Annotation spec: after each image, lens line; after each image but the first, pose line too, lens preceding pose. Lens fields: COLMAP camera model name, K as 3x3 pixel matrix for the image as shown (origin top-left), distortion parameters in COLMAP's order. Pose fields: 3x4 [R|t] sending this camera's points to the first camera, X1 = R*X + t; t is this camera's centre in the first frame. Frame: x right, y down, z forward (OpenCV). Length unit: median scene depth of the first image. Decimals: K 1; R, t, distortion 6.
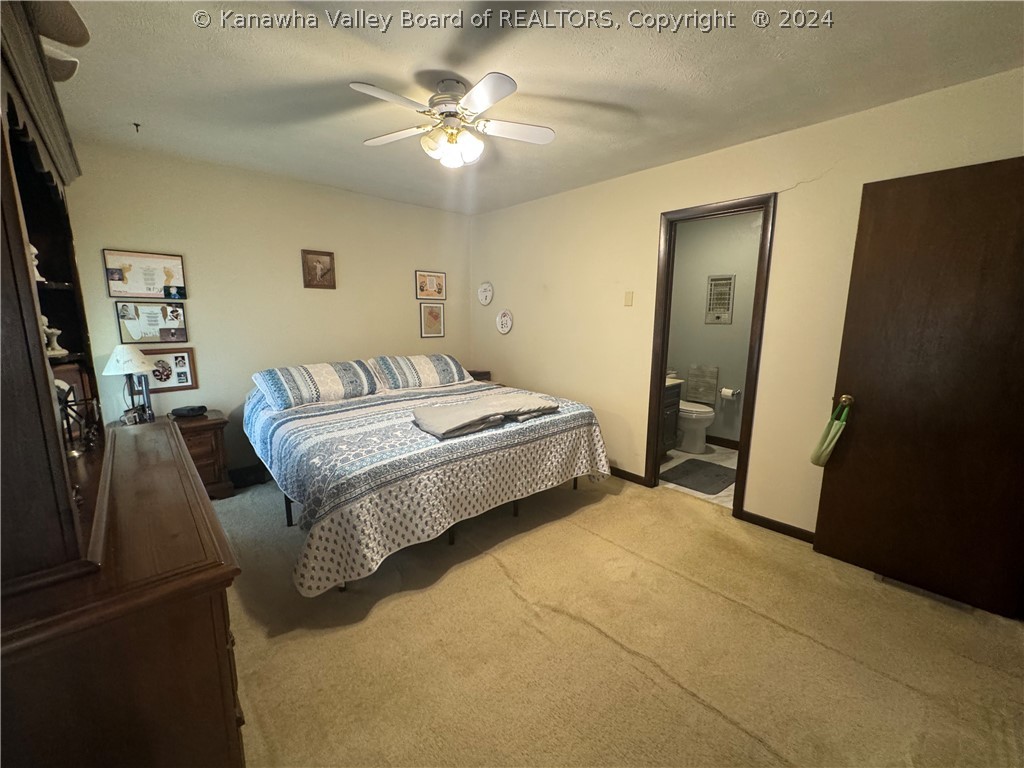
lens RADIAL K [[412.8, 0, 515.2], [0, 412.8, 383.6], [0, 0, 1]] dist [-0.004317, 0.000276]
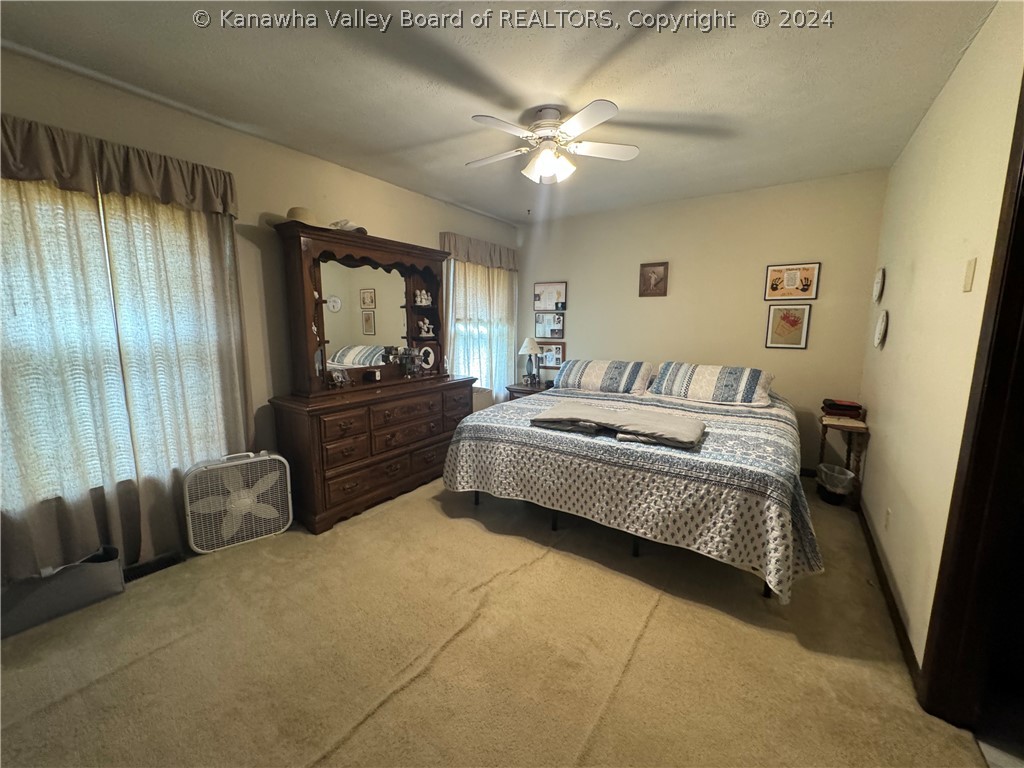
lens RADIAL K [[412.8, 0, 514.3], [0, 412.8, 385.0], [0, 0, 1]] dist [-0.004317, 0.000276]
pose [[0.224468, 0.140555, -0.964292, 0.729263], [-0.160668, 0.981339, 0.105639, -0.071220], [0.961145, 0.131218, 0.242862, 0.531540]]
